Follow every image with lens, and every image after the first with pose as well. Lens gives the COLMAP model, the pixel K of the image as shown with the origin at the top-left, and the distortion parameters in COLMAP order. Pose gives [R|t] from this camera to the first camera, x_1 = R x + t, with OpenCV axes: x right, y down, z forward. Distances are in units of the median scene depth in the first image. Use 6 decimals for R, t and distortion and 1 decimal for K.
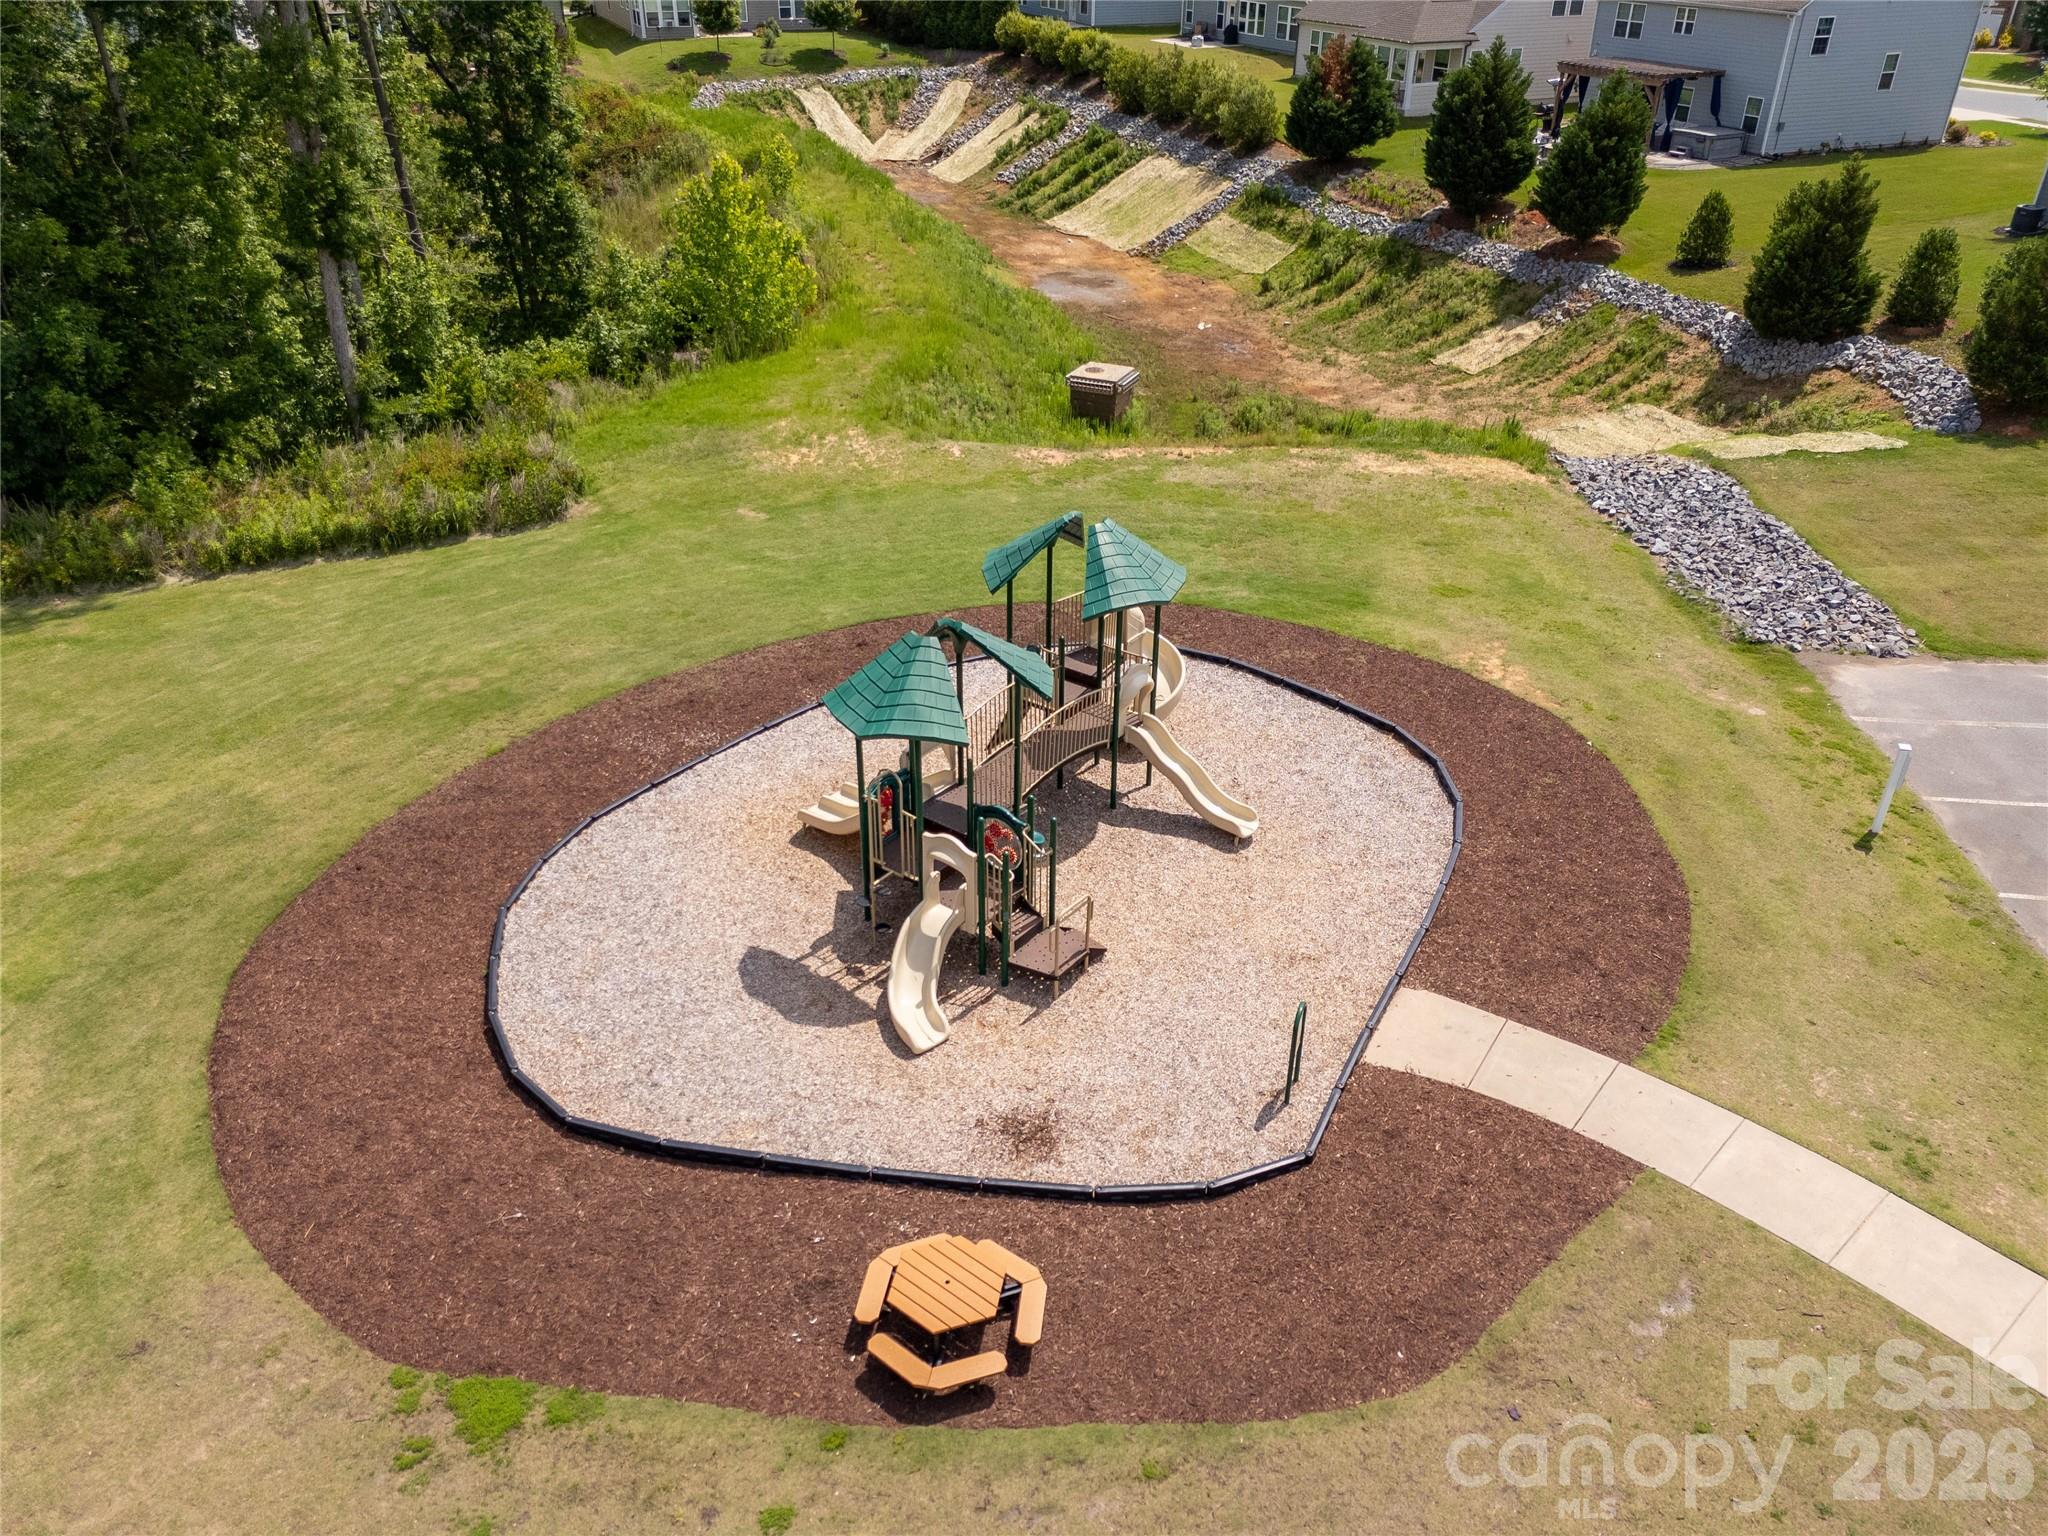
lens RADIAL K [[1507.7, 0, 1020.8], [0, 1507.7, 770.4], [0, 0, 1]] dist [0.072921, -0.064640]
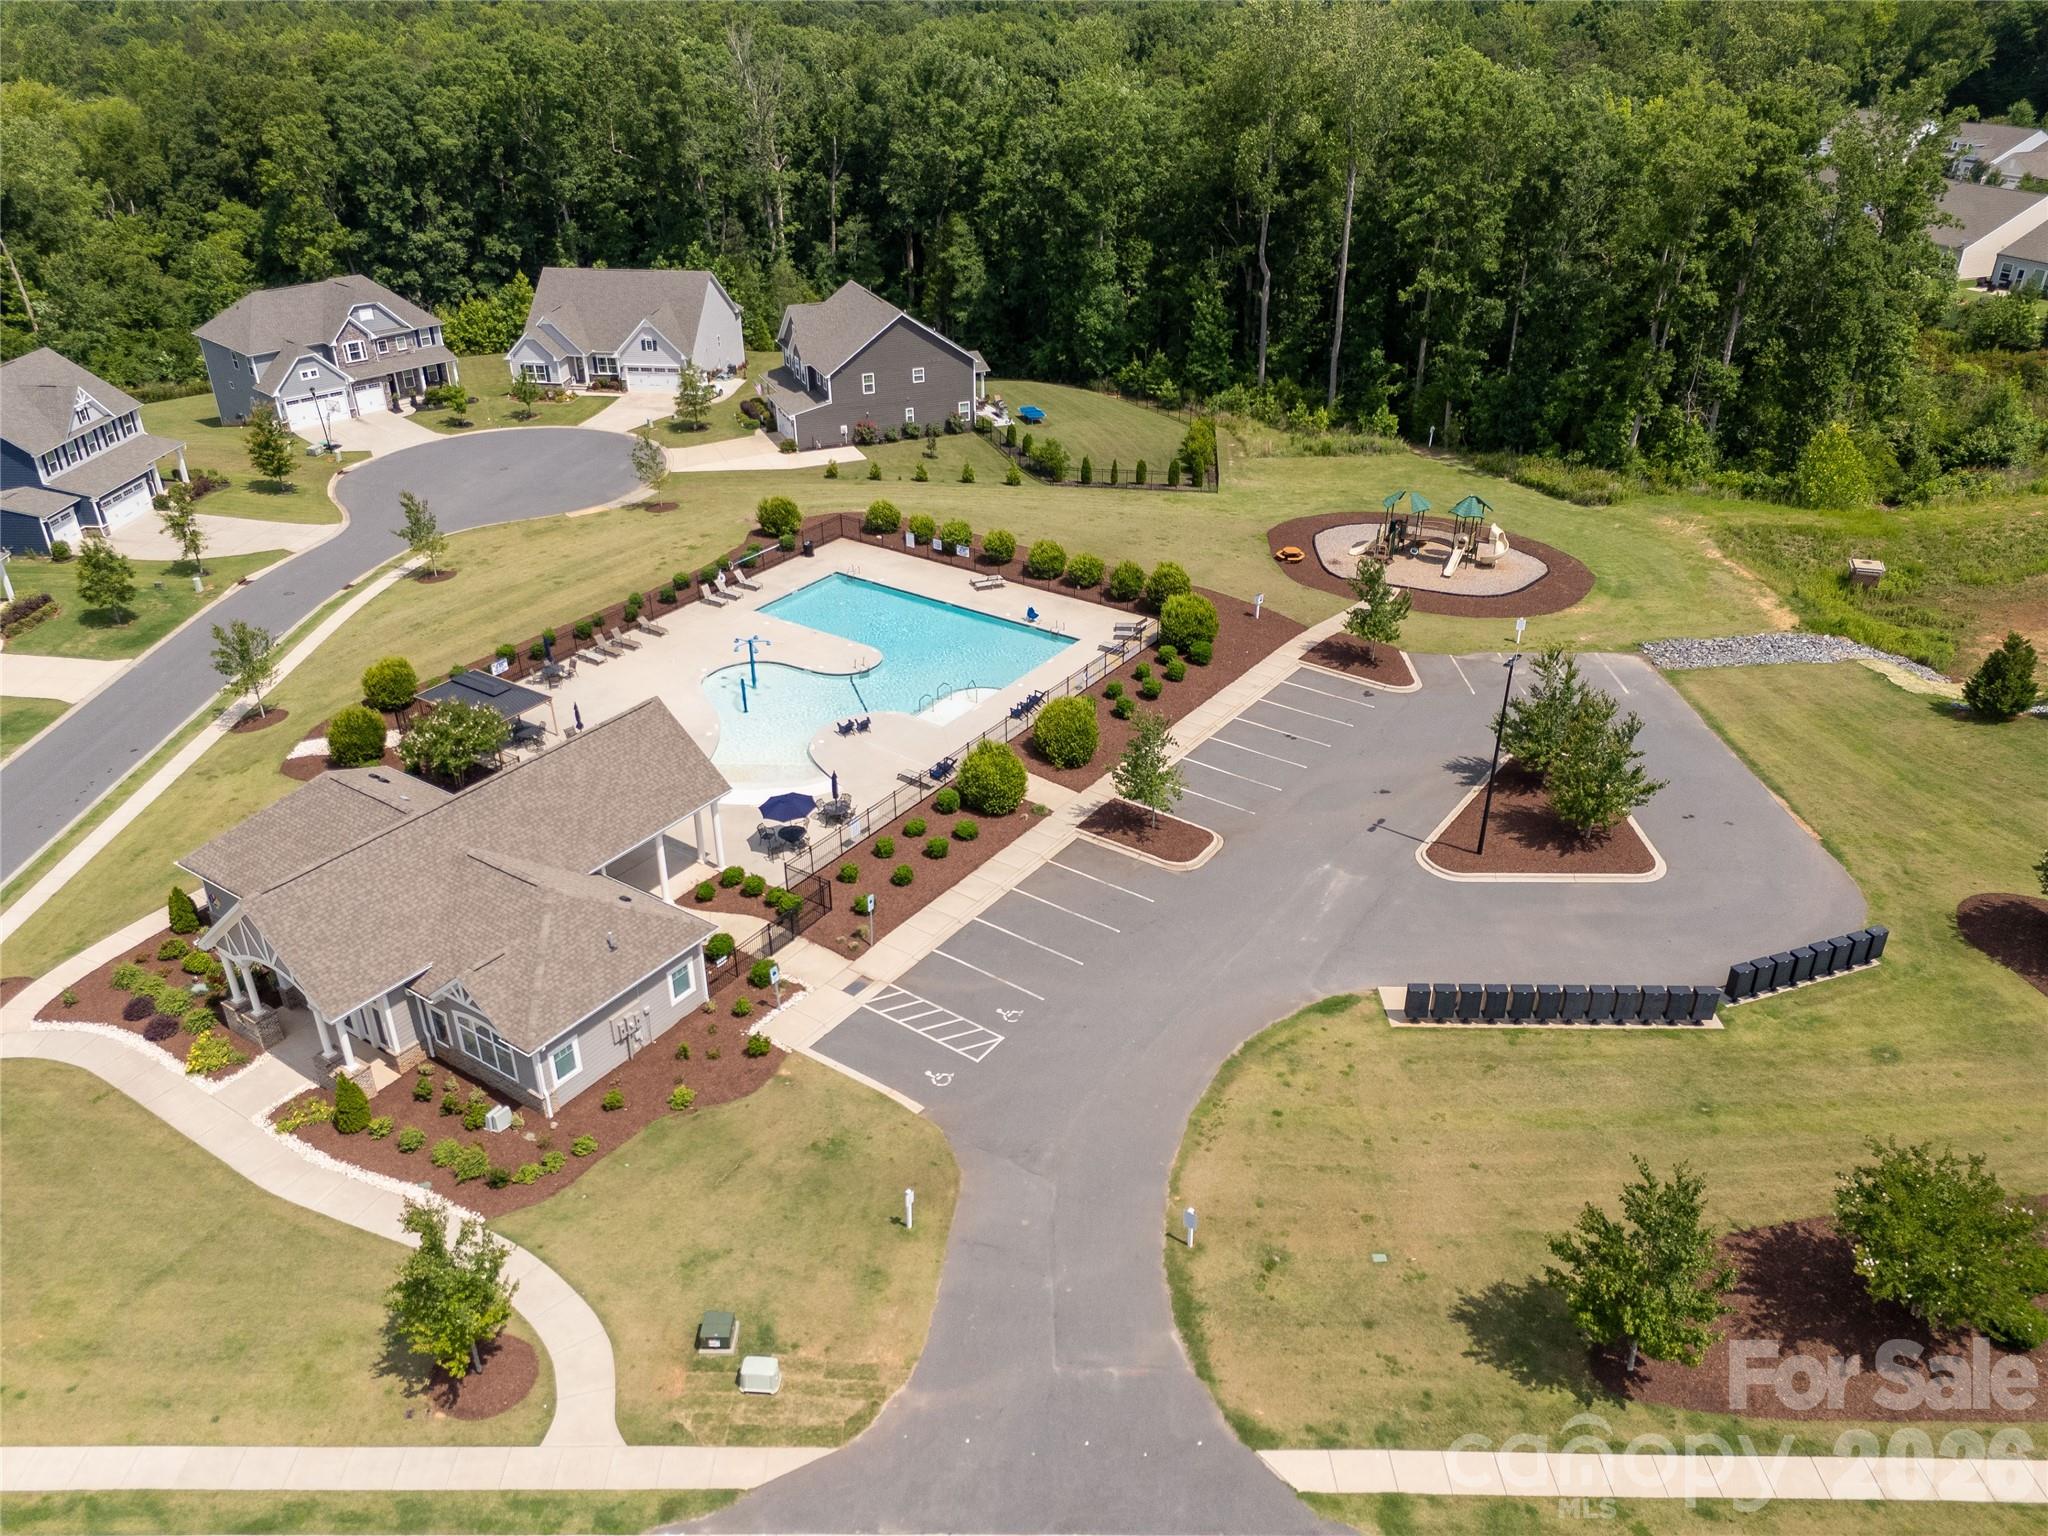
lens RADIAL K [[1507.7, 0, 1020.8], [0, 1507.7, 770.4], [0, 0, 1]] dist [0.072921, -0.064640]
pose [[0.106143, 0.477494, -0.872200, 1.718766], [-0.498837, 0.784361, 0.368700, -0.215590], [0.860172, 0.395951, 0.321446, -0.505789]]
